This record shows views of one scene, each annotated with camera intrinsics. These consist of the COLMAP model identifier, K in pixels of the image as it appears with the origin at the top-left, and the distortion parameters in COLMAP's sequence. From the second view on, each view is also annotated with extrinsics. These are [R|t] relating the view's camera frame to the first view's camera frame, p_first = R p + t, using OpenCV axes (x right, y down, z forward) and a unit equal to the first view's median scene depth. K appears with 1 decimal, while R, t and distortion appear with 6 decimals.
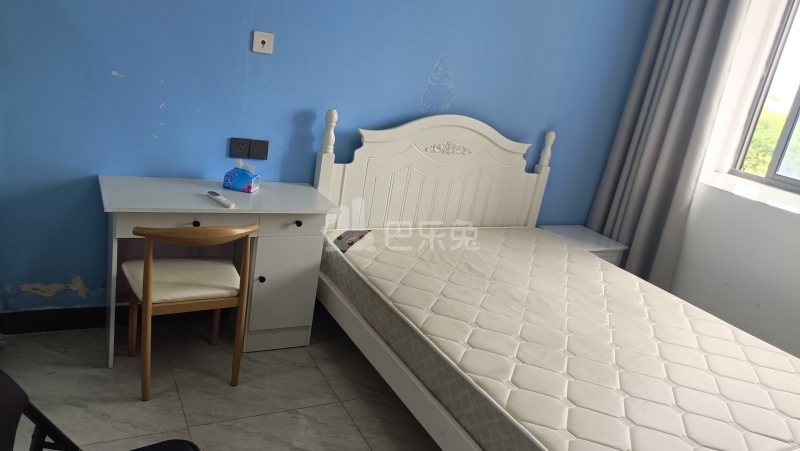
lens RADIAL K [[580.1, 0, 400.0], [0, 580.1, 225.5], [0, 0, 1]] dist [0.072239, -0.090457]
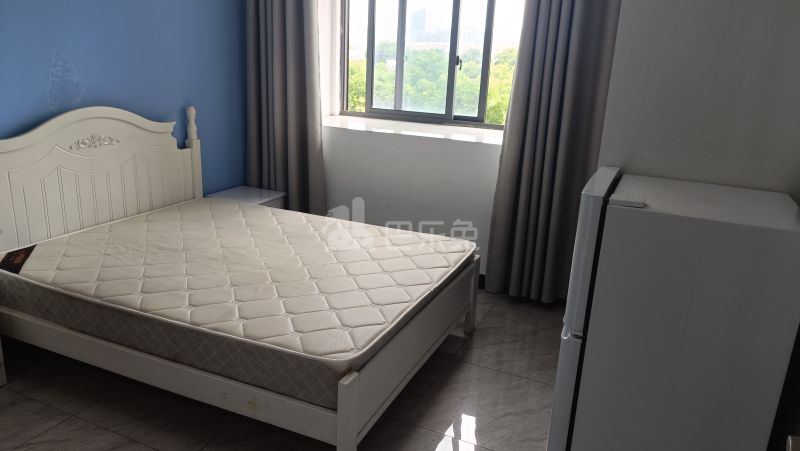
lens RADIAL K [[580.1, 0, 400.0], [0, 580.1, 225.5], [0, 0, 1]] dist [0.072239, -0.090457]
pose [[0.793830, -0.293300, 0.532738, -0.081118], [0.268430, 0.955047, 0.125817, 0.017037], [-0.545692, 0.043126, 0.836876, -0.112972]]
